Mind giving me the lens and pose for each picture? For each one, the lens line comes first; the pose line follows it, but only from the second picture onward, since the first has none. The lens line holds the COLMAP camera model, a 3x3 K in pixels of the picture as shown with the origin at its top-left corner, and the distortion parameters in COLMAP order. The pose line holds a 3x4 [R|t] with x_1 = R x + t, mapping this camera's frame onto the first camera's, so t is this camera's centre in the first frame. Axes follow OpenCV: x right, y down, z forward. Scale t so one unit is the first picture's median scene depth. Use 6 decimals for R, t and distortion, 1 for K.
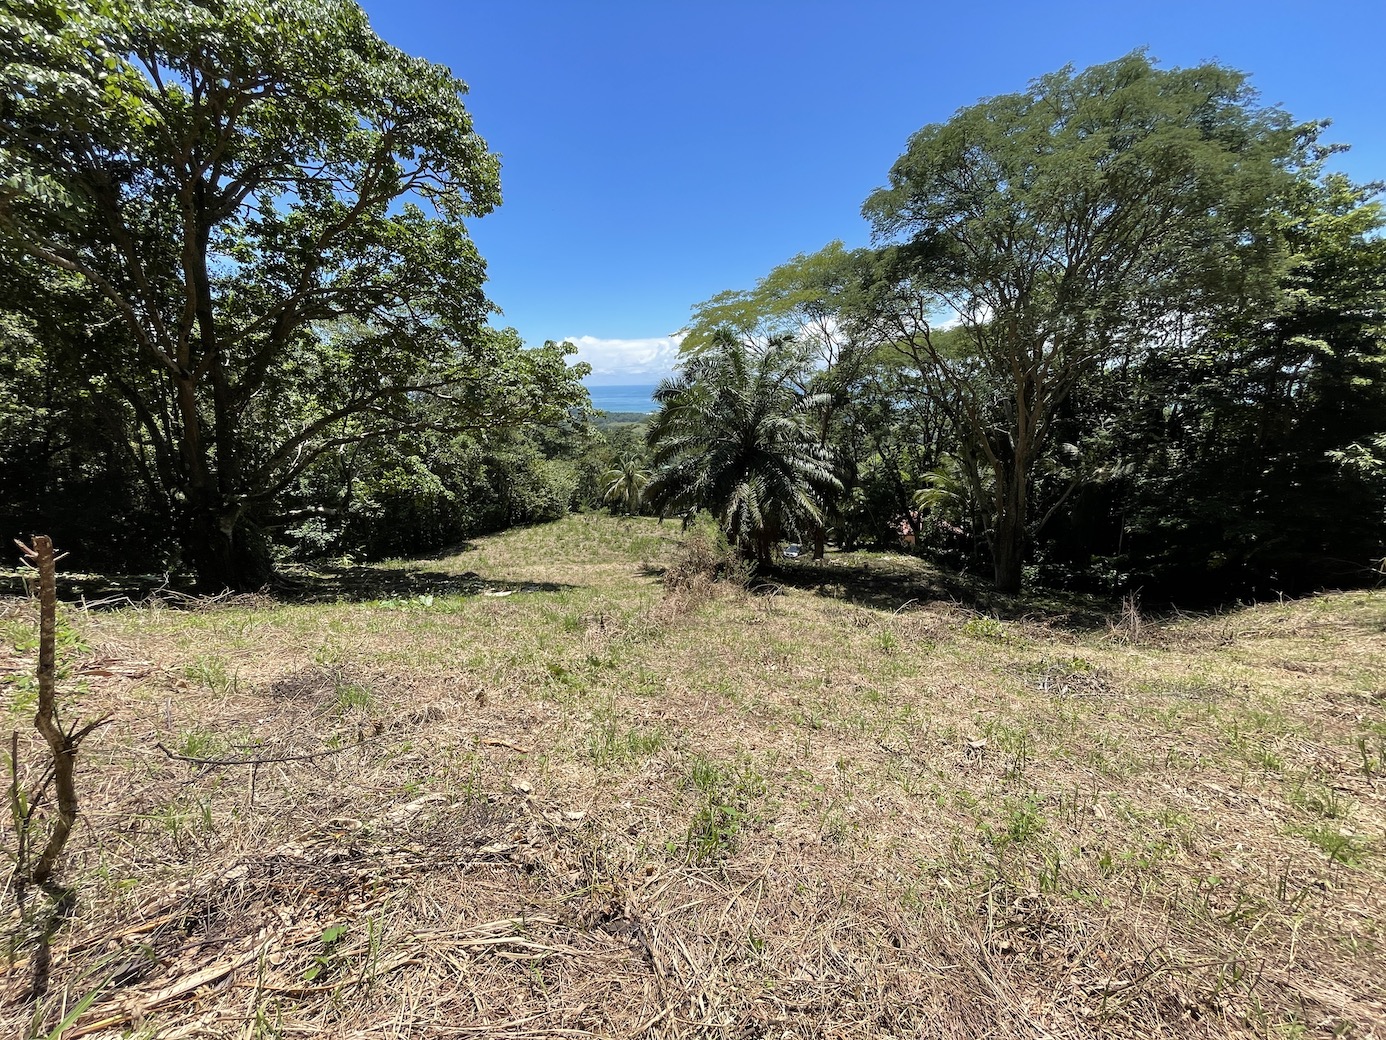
lens RADIAL K [[573.7, 0, 684.4], [0, 573.7, 522.8], [0, 0, 1]] dist [0.025742, -0.003968]
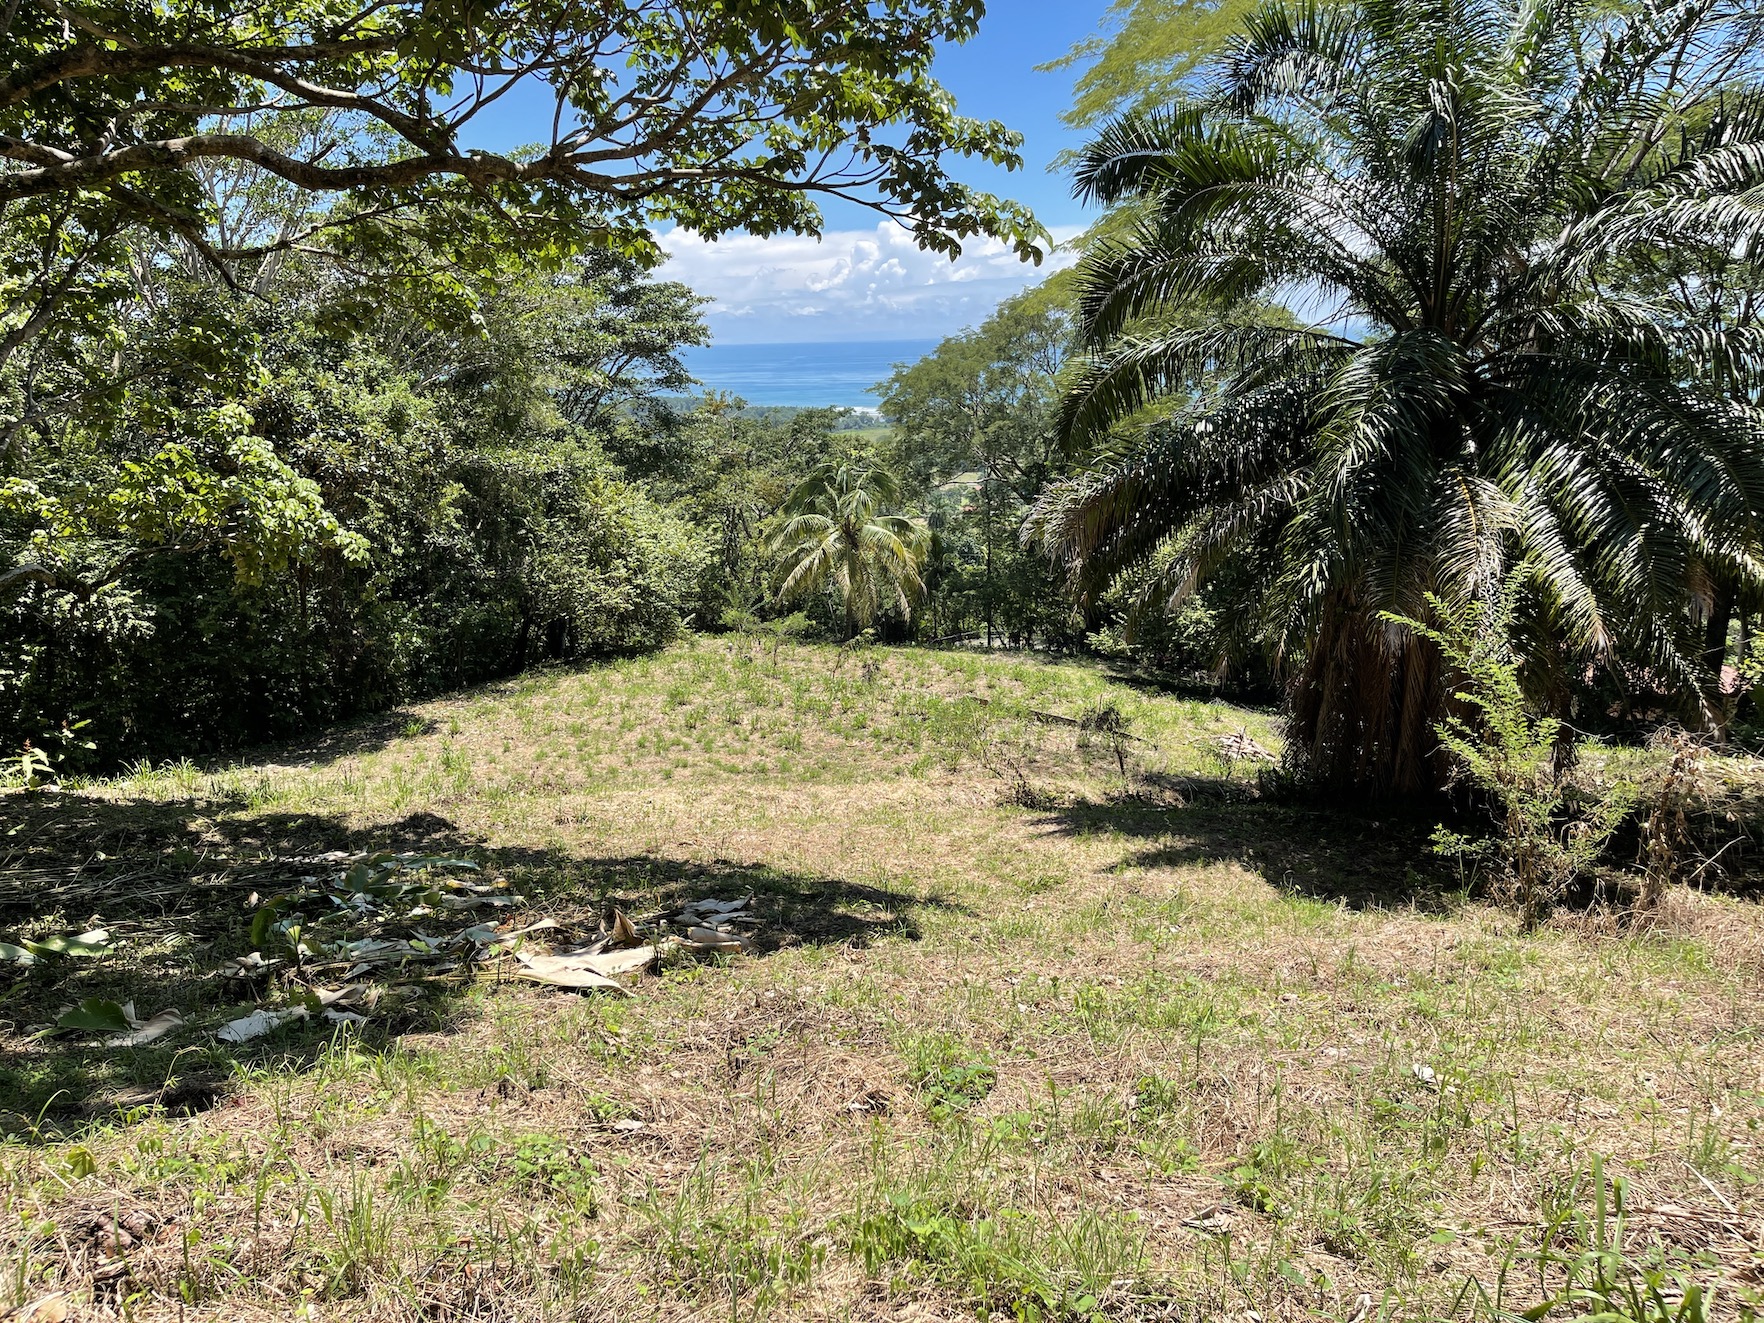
lens RADIAL K [[1362.8, 0, 882.0], [0, 1362.8, 661.5], [0, 0, 1]] dist [0.121915, -0.146025]
pose [[0.999739, 0.003260, -0.022613, -0.075693], [-0.003407, 0.999973, -0.006481, 0.008646], [0.022591, 0.006556, 0.999723, 0.187798]]
